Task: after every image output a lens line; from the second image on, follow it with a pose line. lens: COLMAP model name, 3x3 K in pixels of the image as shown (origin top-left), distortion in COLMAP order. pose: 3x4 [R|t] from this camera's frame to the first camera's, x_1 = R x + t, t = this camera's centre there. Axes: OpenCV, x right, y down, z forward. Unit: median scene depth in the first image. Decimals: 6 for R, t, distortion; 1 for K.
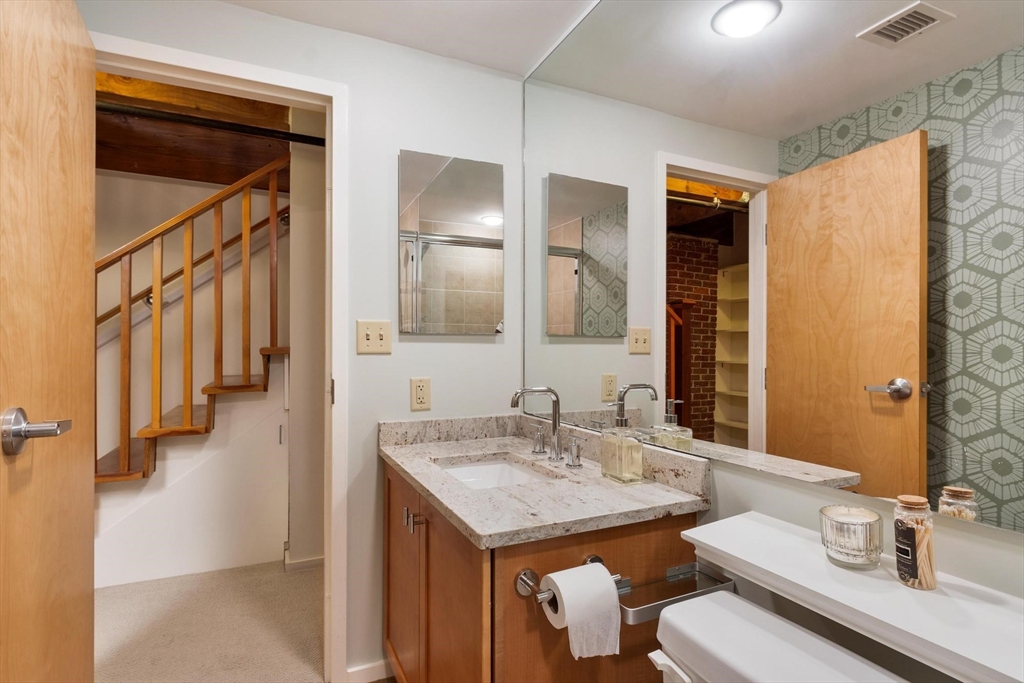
lens RADIAL K [[524.2, 0, 512.0], [0, 524.2, 342.6], [0, 0, 1]] dist [0.009176, -0.002000]
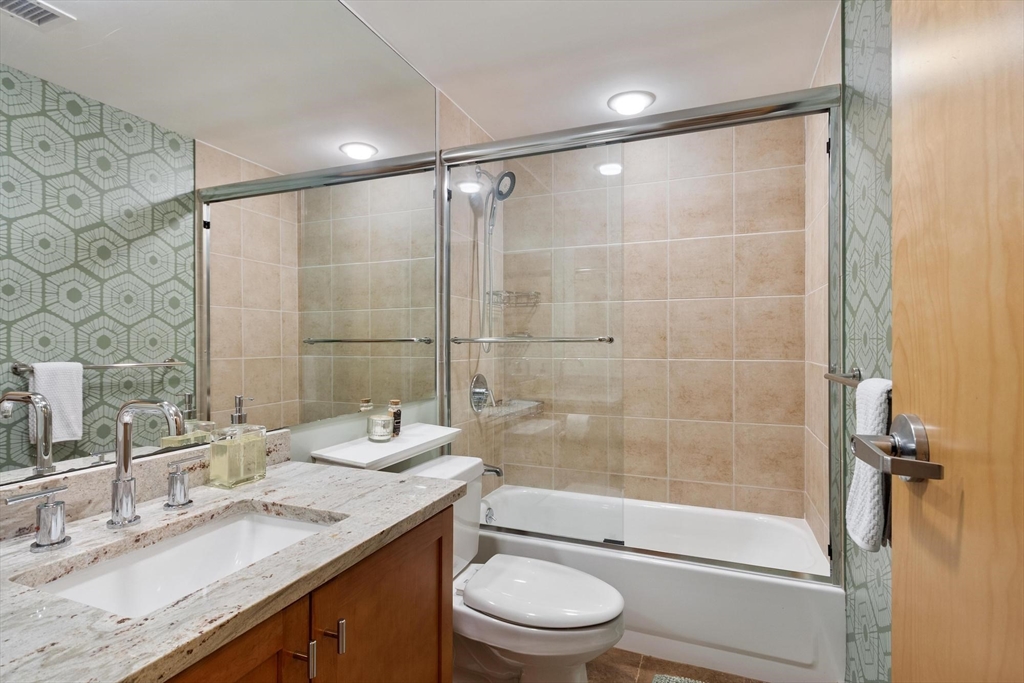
lens RADIAL K [[524.2, 0, 508.8], [0, 524.2, 342.6], [0, 0, 1]] dist [0.009176, -0.002000]
pose [[-0.683750, 0.000719, 0.729716, -0.776275], [-0.004249, 0.999979, -0.004967, 0.029081], [-0.729704, -0.006497, -0.683733, 1.331194]]
